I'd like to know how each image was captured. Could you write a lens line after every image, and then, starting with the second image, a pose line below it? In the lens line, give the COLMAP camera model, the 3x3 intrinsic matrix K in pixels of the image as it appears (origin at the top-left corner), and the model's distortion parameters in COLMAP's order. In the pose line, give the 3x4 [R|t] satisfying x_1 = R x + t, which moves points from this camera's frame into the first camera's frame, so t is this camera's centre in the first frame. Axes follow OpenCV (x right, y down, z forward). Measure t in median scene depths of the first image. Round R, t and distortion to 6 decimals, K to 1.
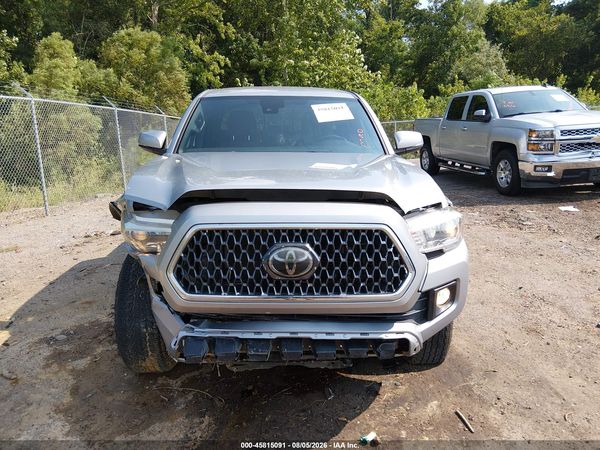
lens RADIAL K [[455.5, 0, 298.3], [0, 455.5, 223.7], [0, 0, 1]] dist [0.084156, -0.142759]
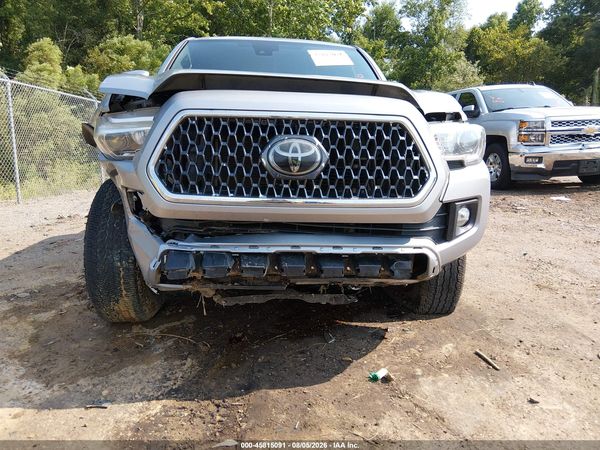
lens RADIAL K [[452.9, 0, 300.0], [0, 452.9, 225.0], [0, 0, 1]] dist [0.107576, -0.175675]
pose [[0.998907, 0.016469, 0.043753, -0.034236], [-0.014870, 0.999219, -0.036622, 0.197958], [-0.044322, 0.035931, 0.998371, 0.127203]]
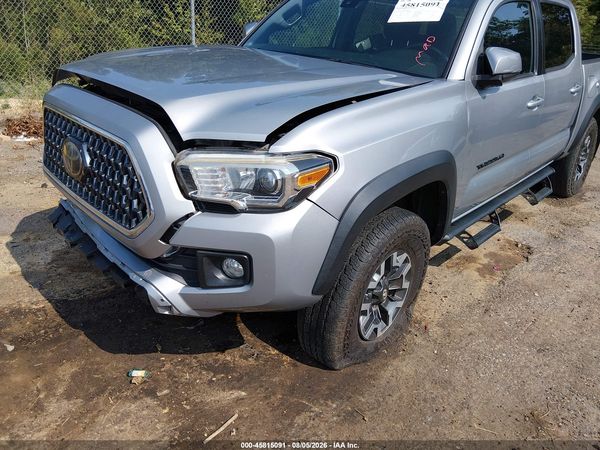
lens RADIAL K [[453.3, 0, 302.3], [0, 453.3, 222.7], [0, 0, 1]] dist [0.128243, -0.207095]
pose [[0.688148, 0.339463, -0.641262, 0.788353], [-0.222422, 0.939948, 0.258894, -0.119056], [0.690638, -0.035527, 0.722328, 0.517165]]
